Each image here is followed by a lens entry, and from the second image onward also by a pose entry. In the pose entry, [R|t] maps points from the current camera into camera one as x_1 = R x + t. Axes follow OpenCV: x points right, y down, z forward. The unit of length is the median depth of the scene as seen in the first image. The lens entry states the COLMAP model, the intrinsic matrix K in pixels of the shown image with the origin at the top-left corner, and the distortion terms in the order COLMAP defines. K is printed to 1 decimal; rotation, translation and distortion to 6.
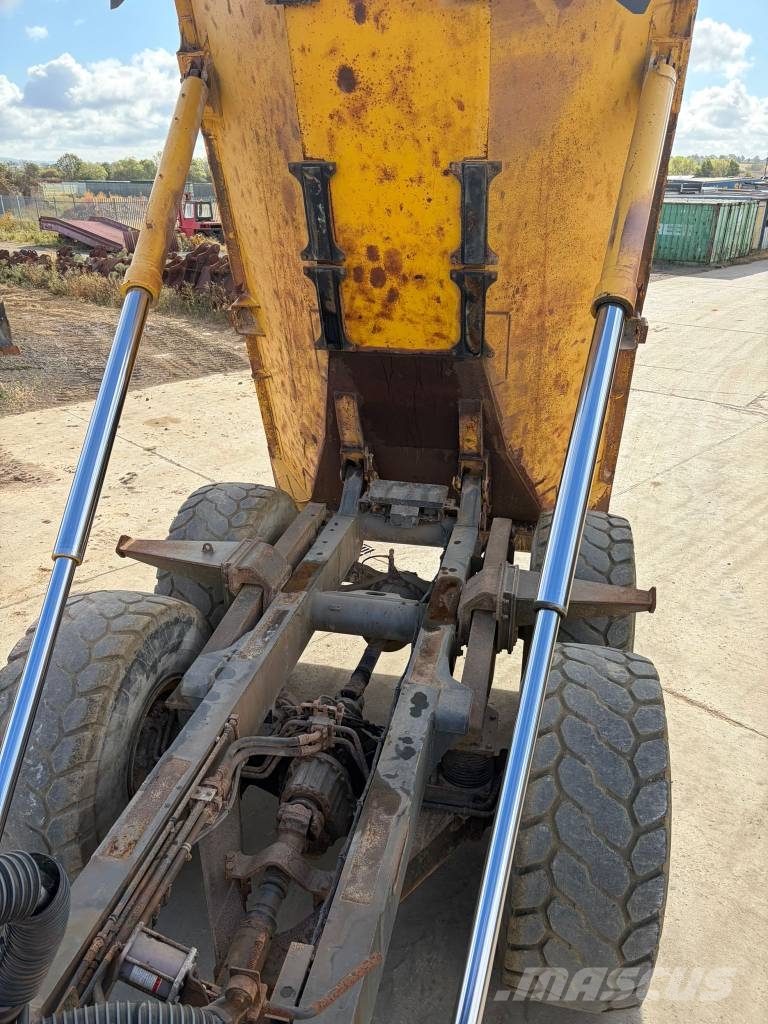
lens RADIAL K [[781.2, 0, 384.0], [0, 781.2, 512.0], [0, 0, 1]] dist [0.051365, -0.042952]
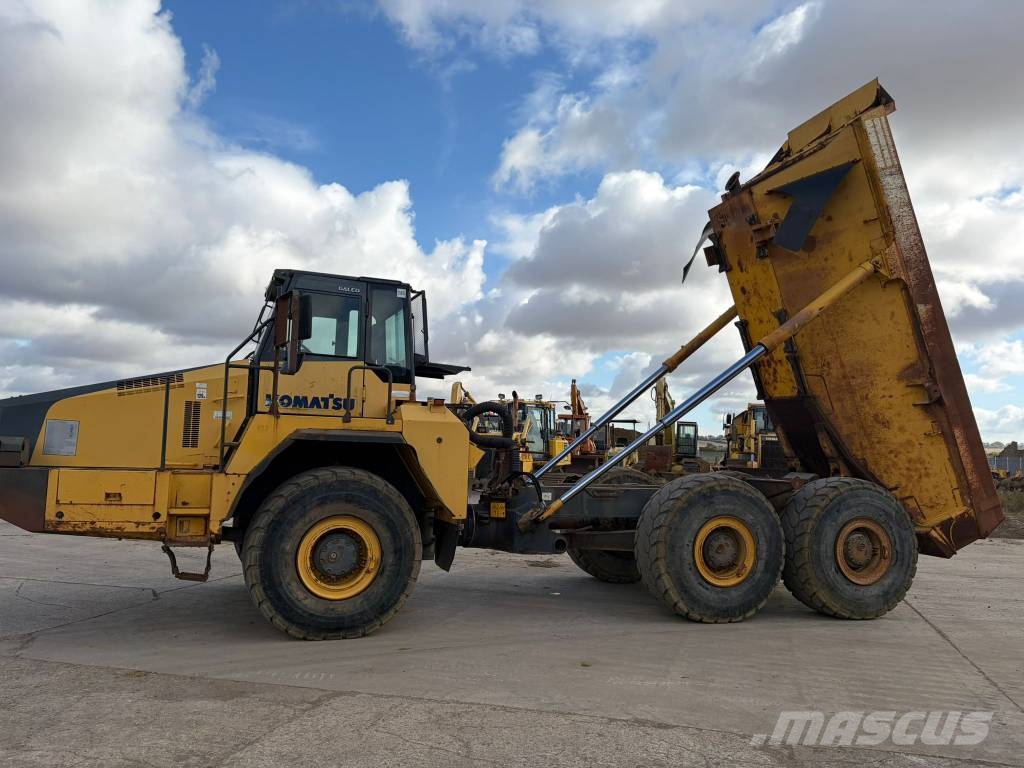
lens RADIAL K [[778.1, 0, 513.6], [0, 778.1, 377.9], [0, 0, 1]] dist [-0.002644, 0.000354]
pose [[0.474245, -0.075662, -0.877136, 1.566890], [-0.368609, 0.887706, -0.275871, 0.613414], [0.799512, 0.454151, 0.393101, -0.445910]]
